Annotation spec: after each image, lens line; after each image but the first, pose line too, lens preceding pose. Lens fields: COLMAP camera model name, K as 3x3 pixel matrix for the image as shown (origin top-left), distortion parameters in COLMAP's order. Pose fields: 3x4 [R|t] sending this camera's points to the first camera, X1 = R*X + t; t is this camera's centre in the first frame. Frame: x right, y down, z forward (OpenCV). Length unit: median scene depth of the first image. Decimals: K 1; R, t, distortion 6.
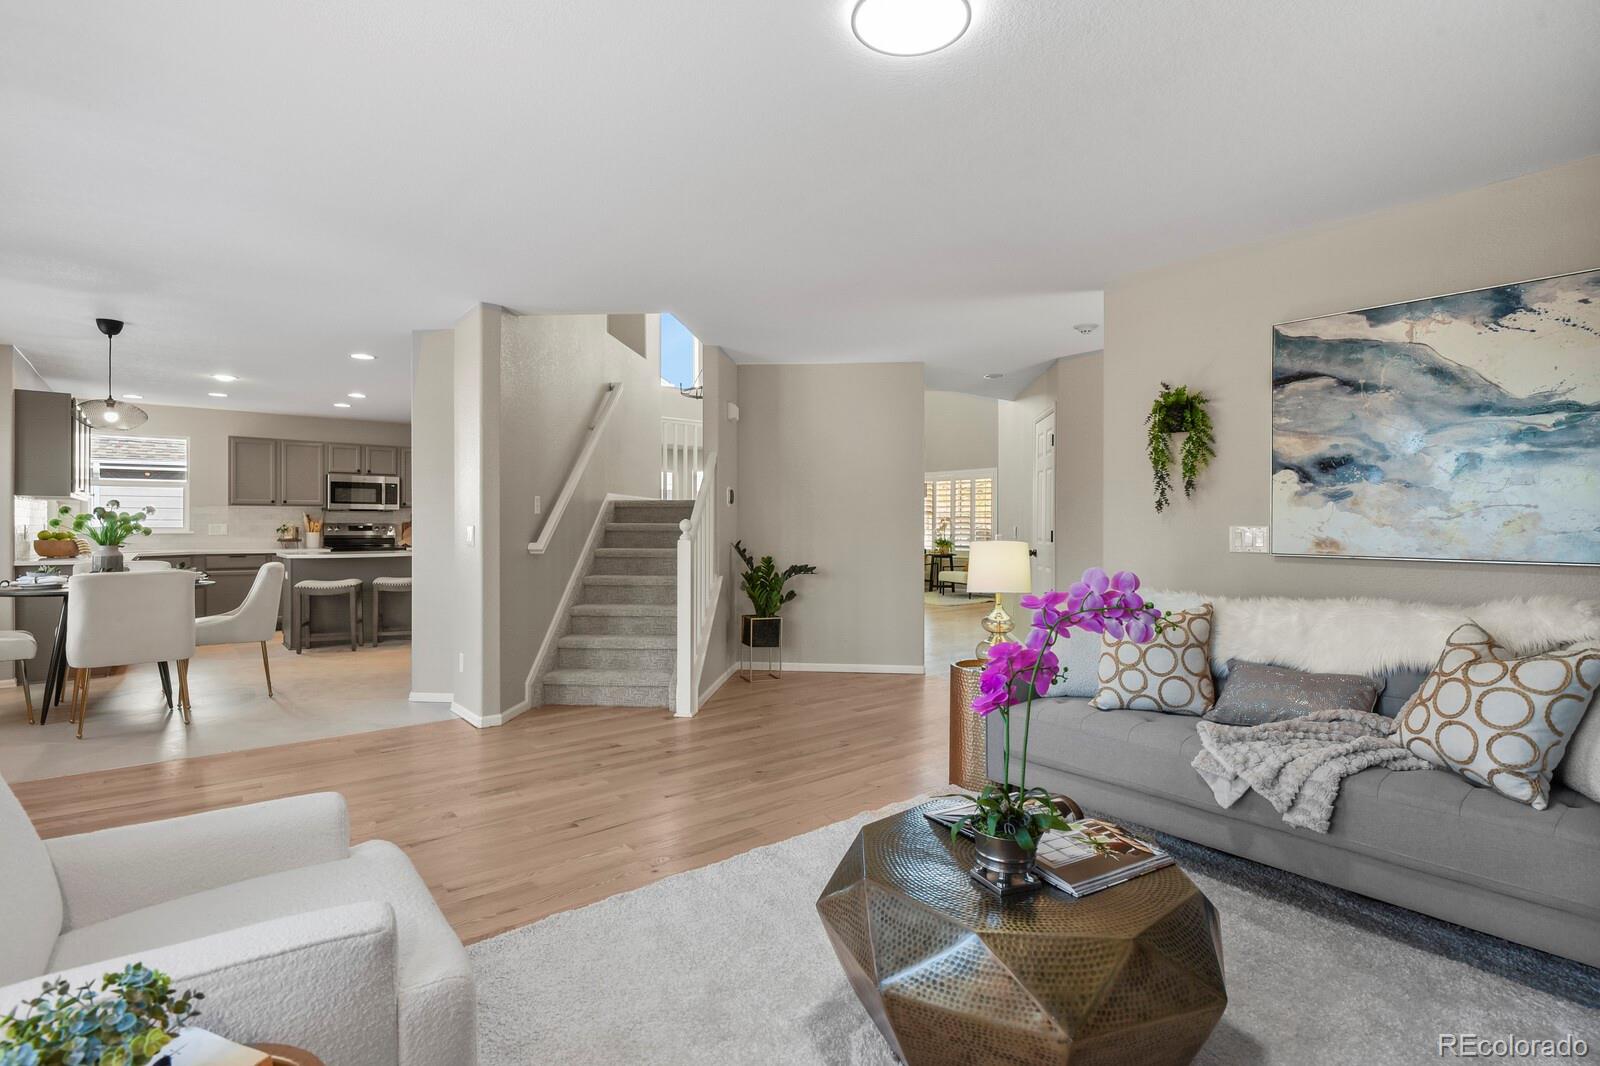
lens RADIAL K [[782.0, 0, 807.5], [0, 782.0, 530.4], [0, 0, 1]] dist [0.001079, -0.008710]
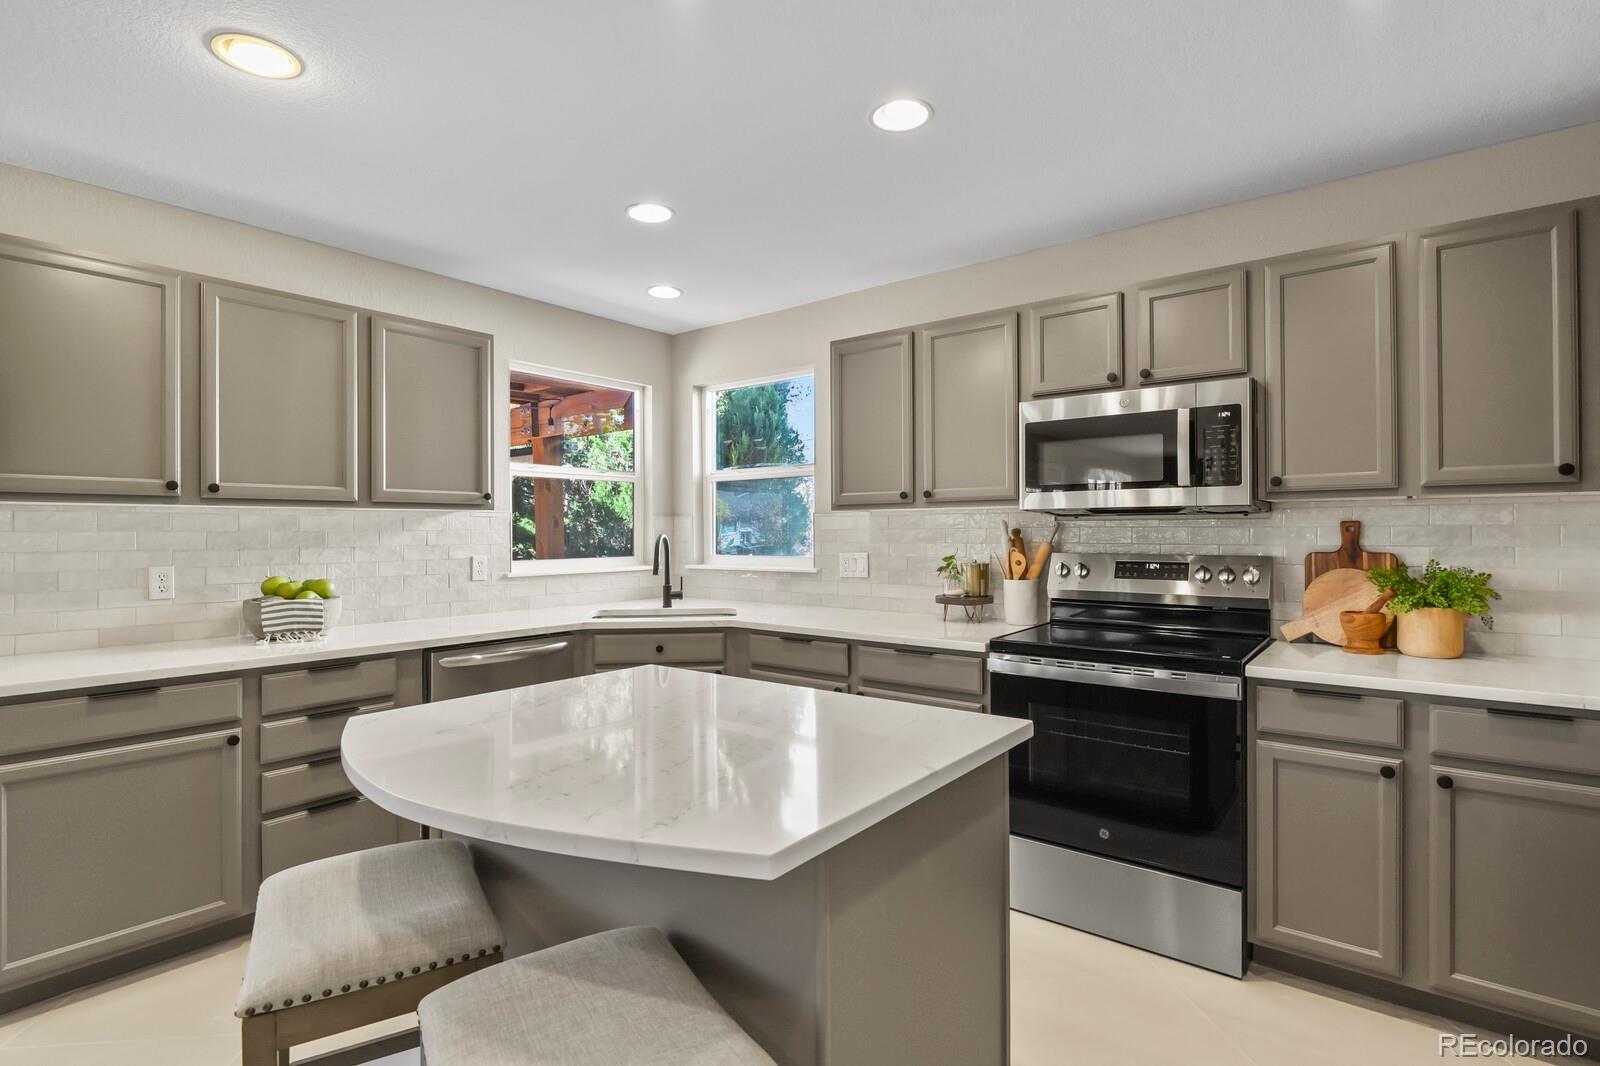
lens RADIAL K [[782.0, 0, 807.5], [0, 782.0, 530.4], [0, 0, 1]] dist [0.001079, -0.008710]
pose [[0.220384, -0.002702, -0.975409, -0.316989], [-0.001474, 0.999994, -0.003103, -0.018186], [0.975412, 0.002122, 0.220379, 0.836273]]
